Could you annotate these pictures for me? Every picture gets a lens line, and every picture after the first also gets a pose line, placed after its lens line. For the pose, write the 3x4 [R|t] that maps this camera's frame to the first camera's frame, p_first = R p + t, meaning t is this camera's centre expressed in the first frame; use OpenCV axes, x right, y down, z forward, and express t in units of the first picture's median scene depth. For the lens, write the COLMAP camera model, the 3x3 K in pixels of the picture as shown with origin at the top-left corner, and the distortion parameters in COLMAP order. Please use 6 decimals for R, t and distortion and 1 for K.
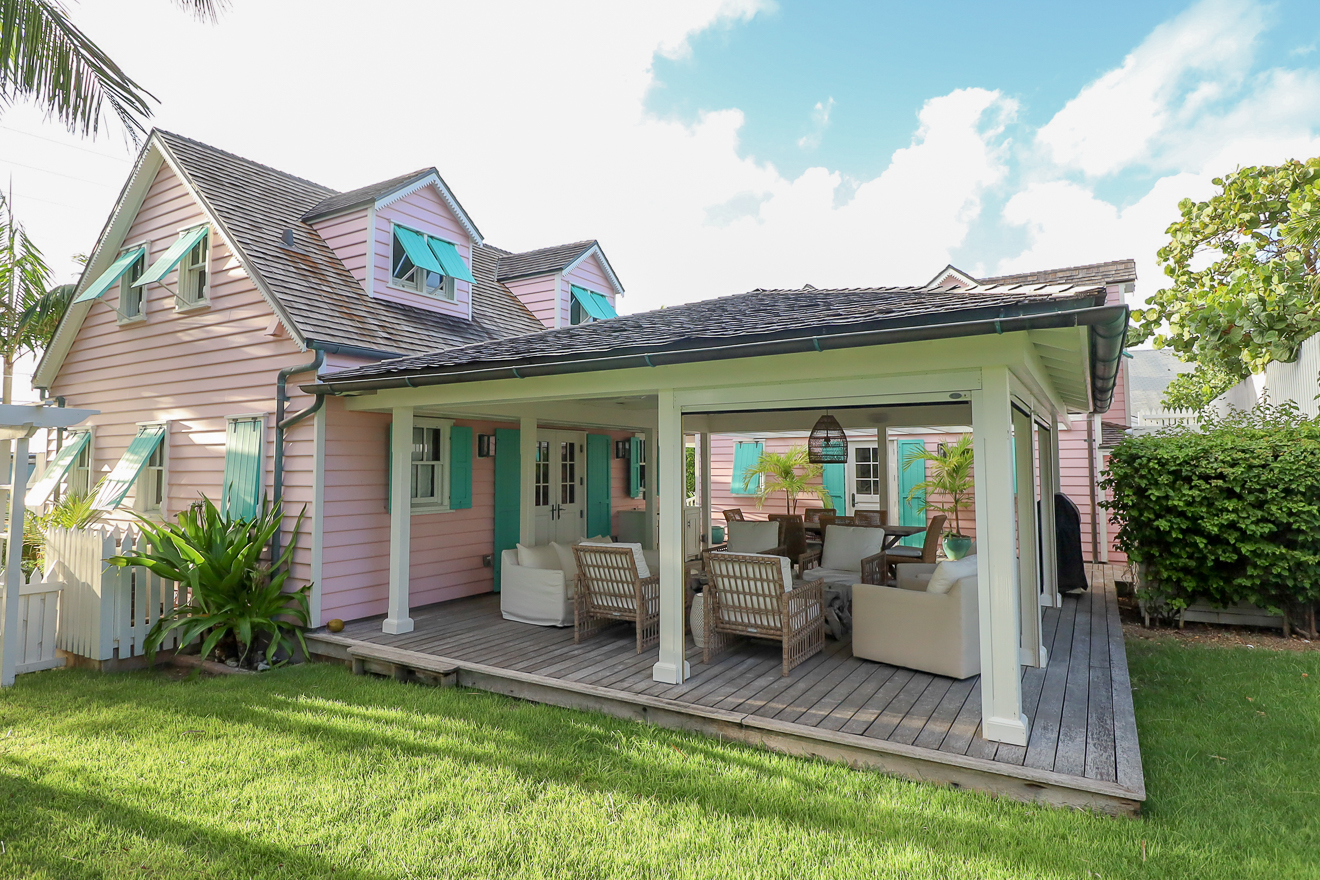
lens RADIAL K [[728.9, 0, 663.5], [0, 728.9, 402.7], [0, 0, 1]] dist [0.001661, 0.000115]
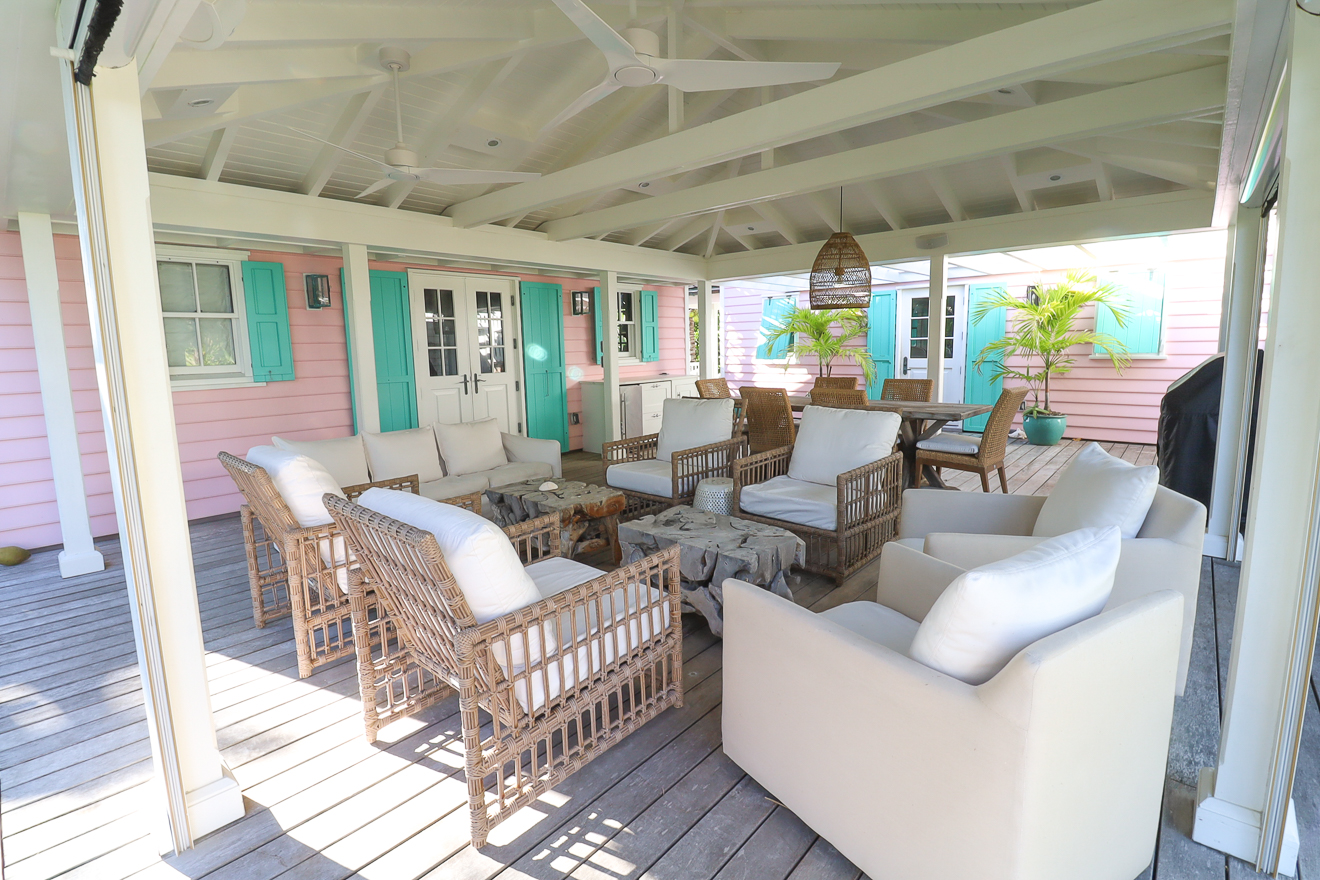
lens RADIAL K [[606.8, 0, 667.1], [0, 606.8, 422.9], [0, 0, 1]] dist [0.000031, -0.014194]
pose [[0.983665, 0.006864, -0.179876, 0.156833], [0.032471, 0.976114, 0.214819, 0.055913], [0.177054, -0.217151, 0.959947, 0.390149]]
